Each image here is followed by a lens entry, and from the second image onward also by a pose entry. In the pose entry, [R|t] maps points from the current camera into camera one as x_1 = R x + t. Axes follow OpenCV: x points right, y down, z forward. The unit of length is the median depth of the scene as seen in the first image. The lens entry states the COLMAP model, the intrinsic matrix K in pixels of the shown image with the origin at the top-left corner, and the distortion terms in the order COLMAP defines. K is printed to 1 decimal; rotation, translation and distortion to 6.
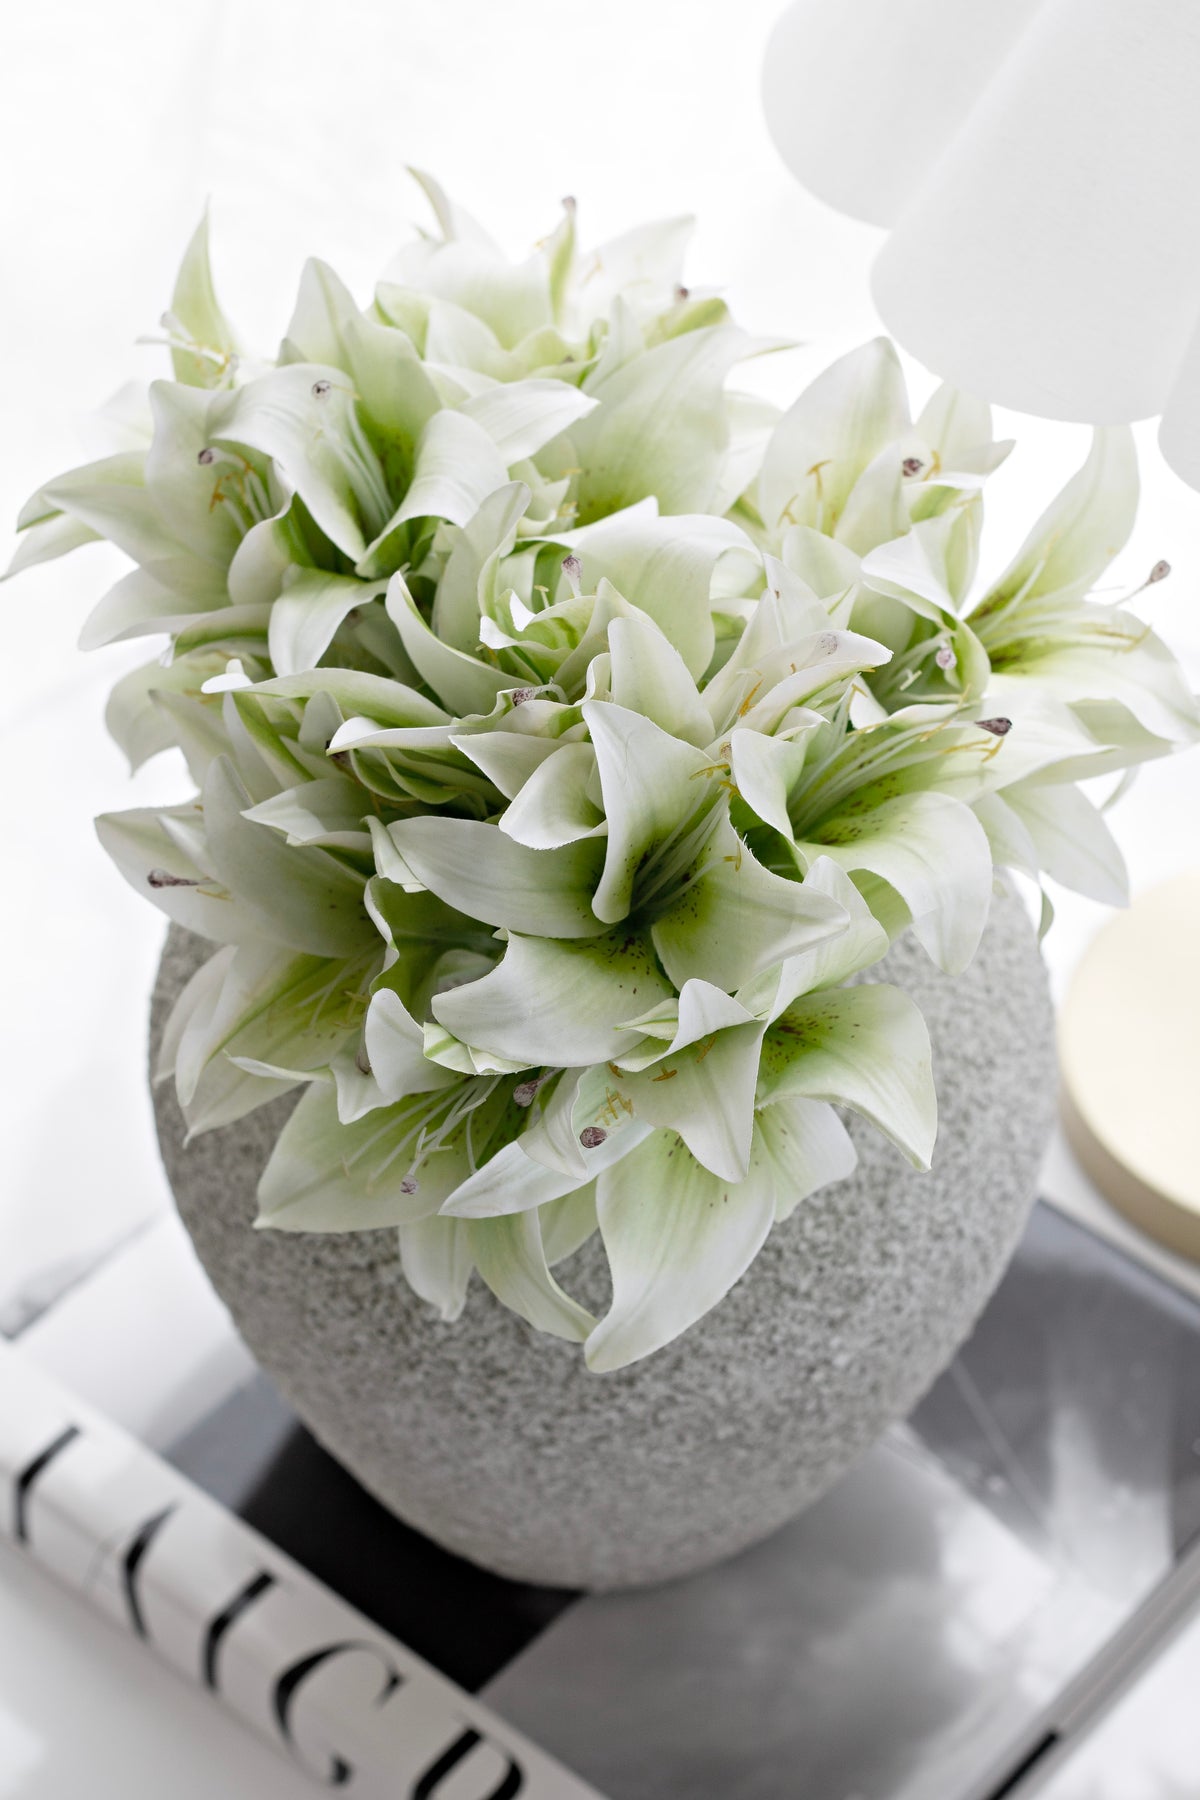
lens RADIAL K [[4332.3, 0, 600.0], [0, 4332.3, 900.0], [0, 0, 1]] dist [-0.050828, -0.097752]
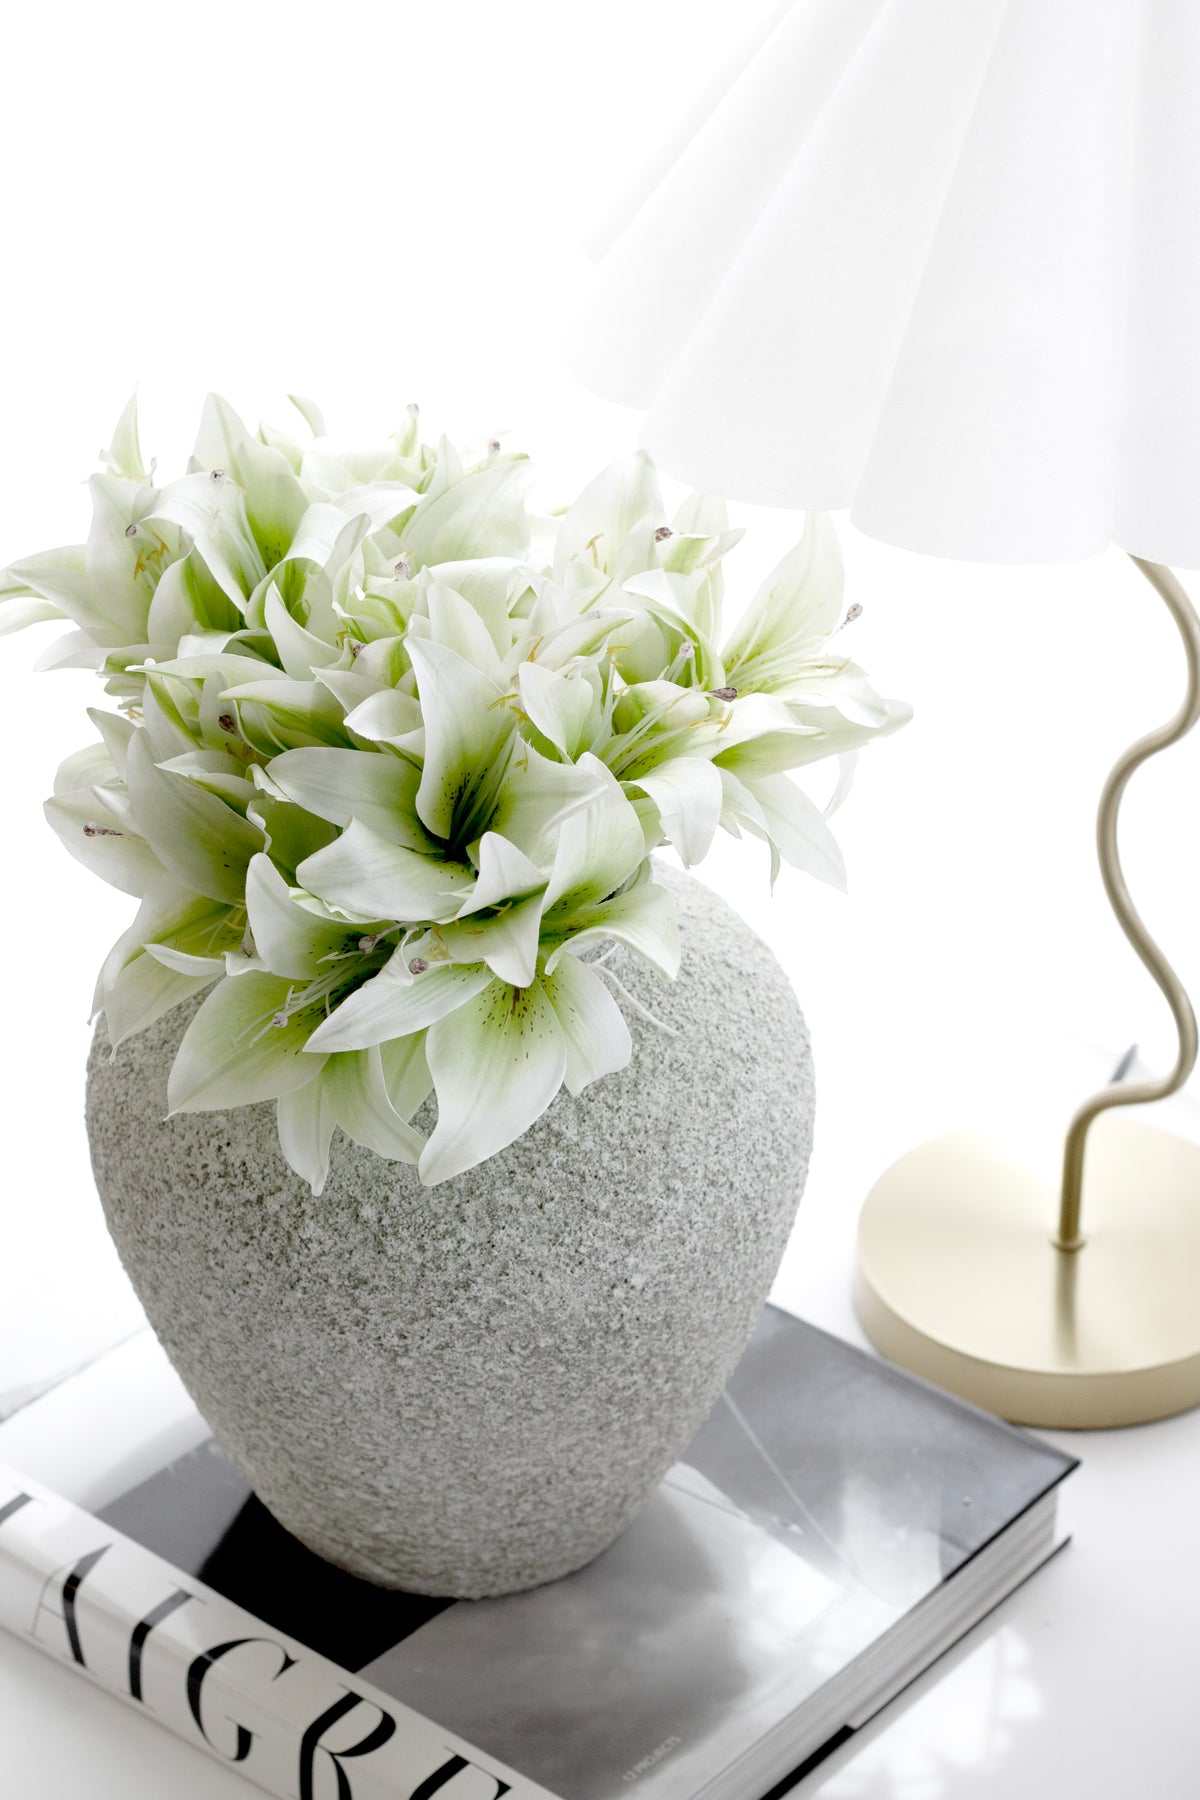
lens RADIAL K [[4332.3, 0, 600.0], [0, 4332.3, 900.0], [0, 0, 1]] dist [-0.050828, -0.097752]
pose [[0.999849, -0.016474, 0.005439, 0.040880], [0.017316, 0.966961, -0.254335, 0.324476], [-0.001070, 0.254390, 0.967101, -0.241306]]
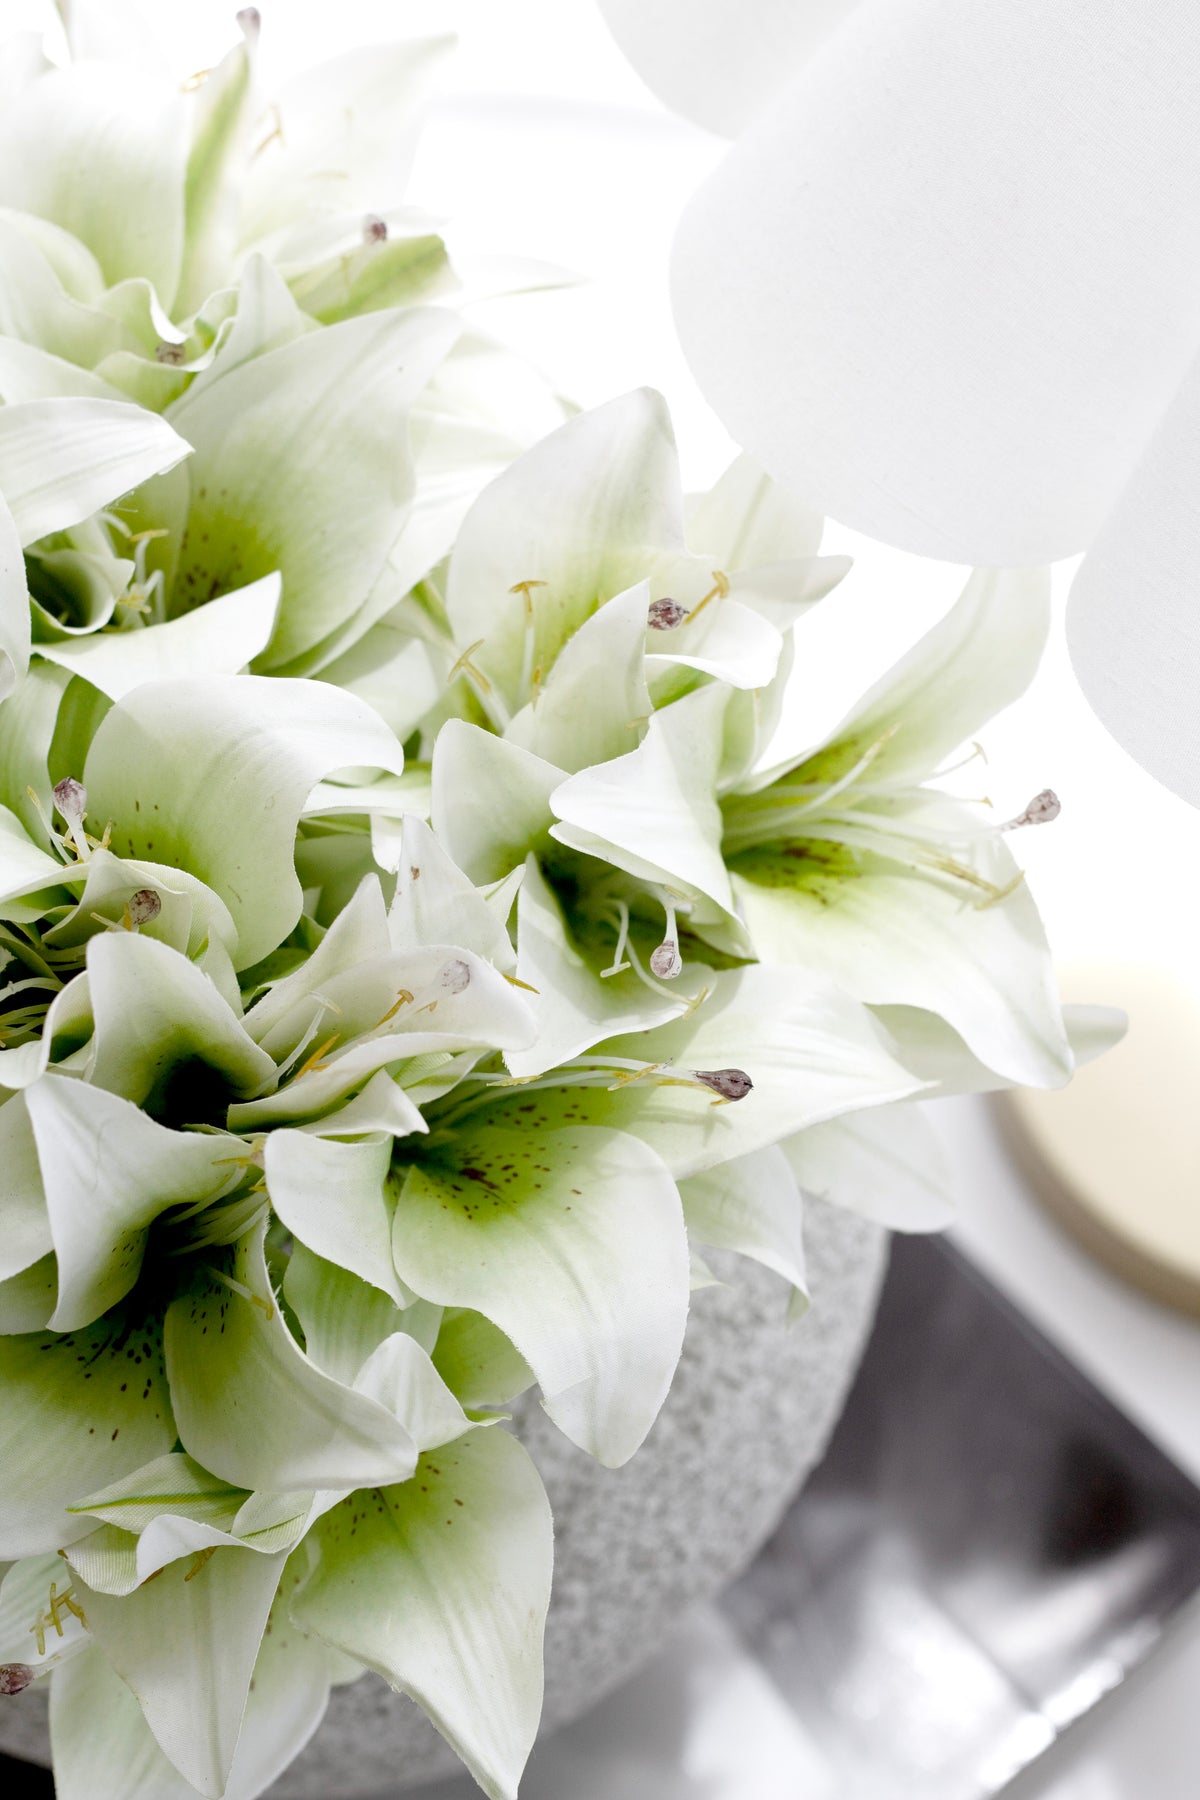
lens RADIAL K [[4473.0, 0, 600.0], [0, 4473.0, 900.0], [0, 0, 1]] dist [-0.082191, -0.312380]
pose [[0.992332, 0.120439, -0.027783, 0.079922], [-0.110422, 0.964829, 0.238564, -0.200965], [0.055538, -0.233667, 0.970729, 0.334170]]
